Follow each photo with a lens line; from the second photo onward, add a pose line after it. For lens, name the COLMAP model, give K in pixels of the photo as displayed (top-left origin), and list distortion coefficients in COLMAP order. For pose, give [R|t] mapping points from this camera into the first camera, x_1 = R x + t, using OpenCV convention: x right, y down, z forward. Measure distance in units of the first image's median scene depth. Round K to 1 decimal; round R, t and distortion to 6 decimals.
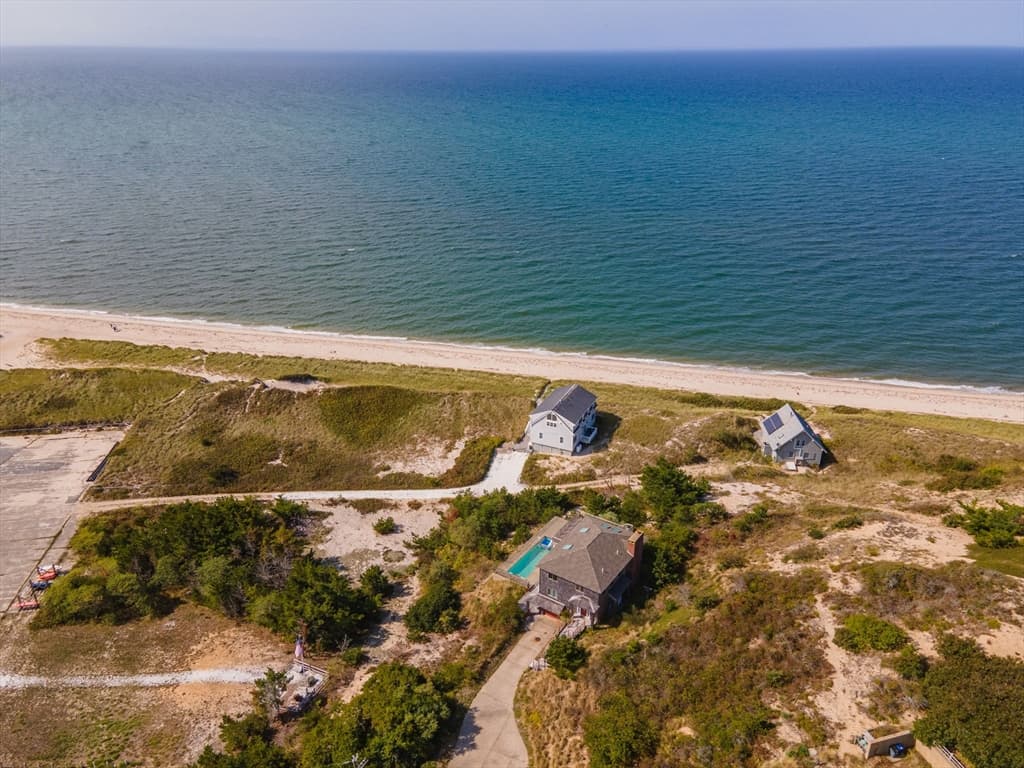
lens RADIAL K [[764.2, 0, 512.0], [0, 764.2, 384.0], [0, 0, 1]] dist [0.046277, -0.011946]
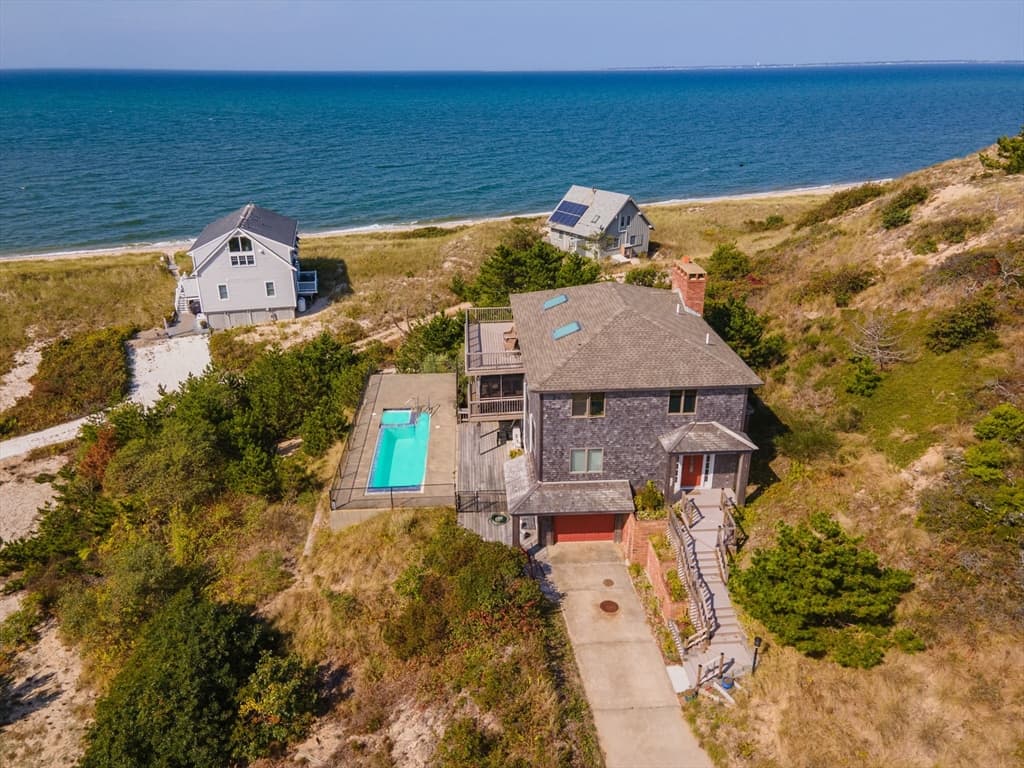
lens RADIAL K [[740.9, 0, 512.0], [0, 740.9, 384.0], [0, 0, 1]] dist [0.009015, 0.073275]
pose [[0.793107, -0.243505, 0.558289, -0.109795], [0.255927, 0.964995, 0.057323, 0.165900], [-0.552704, 0.097418, 0.827664, 0.581050]]
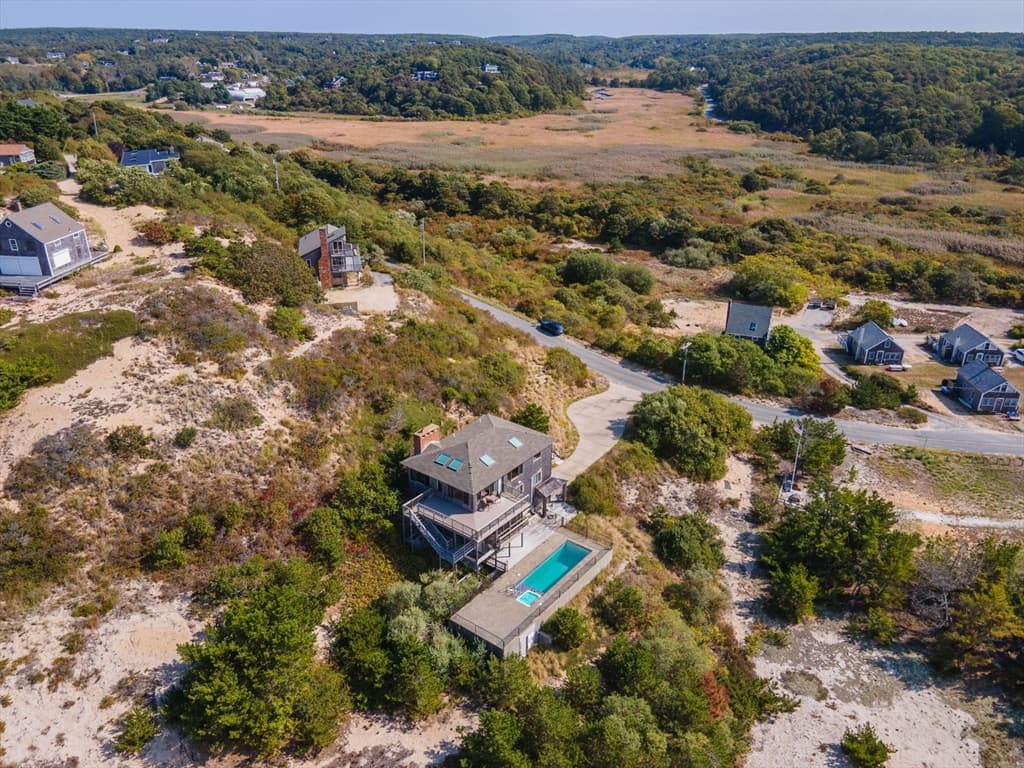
lens RADIAL K [[764.2, 0, 512.0], [0, 764.2, 384.0], [0, 0, 1]] dist [0.046277, -0.011946]
pose [[-0.997853, -0.034907, 0.055415, 0.027986], [0.018178, 0.665253, 0.746397, -0.316916], [-0.062919, 0.745802, -0.663190, 1.153485]]
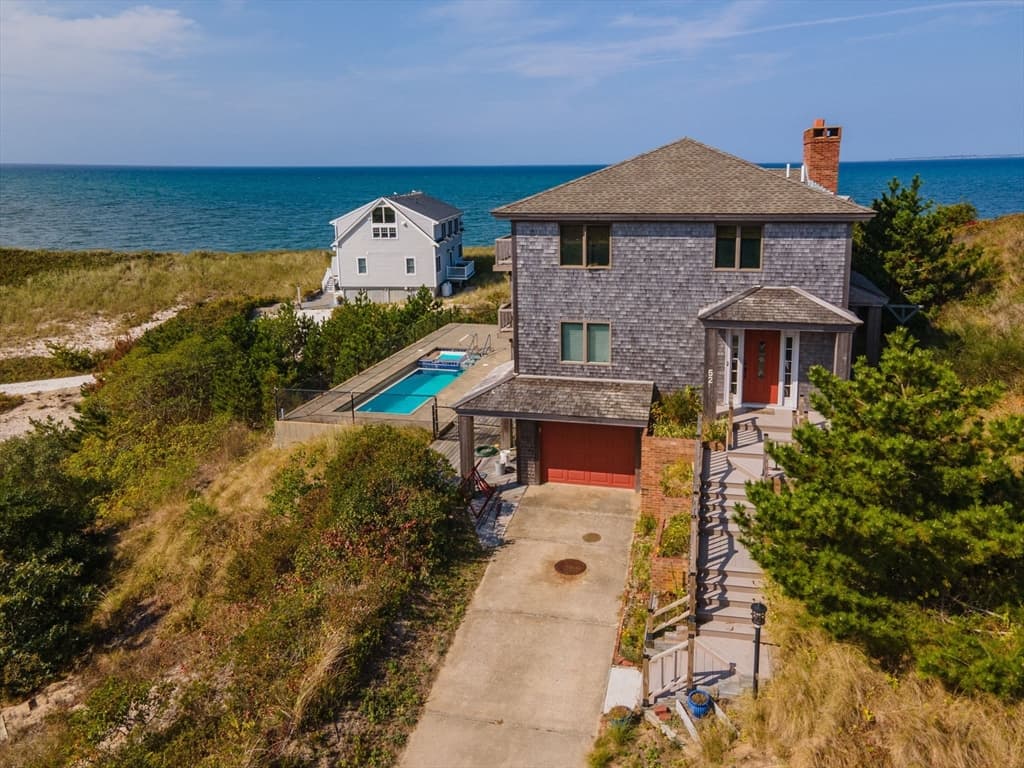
lens RADIAL K [[765.5, 0, 569.5], [0, 765.5, 332.0], [0, 0, 1]] dist [0.049286, 0.004193]
pose [[0.926727, -0.090667, 0.364631, -0.020899], [0.163914, 0.970792, -0.175202, 0.236513], [-0.338096, 0.222132, 0.914521, 0.626269]]
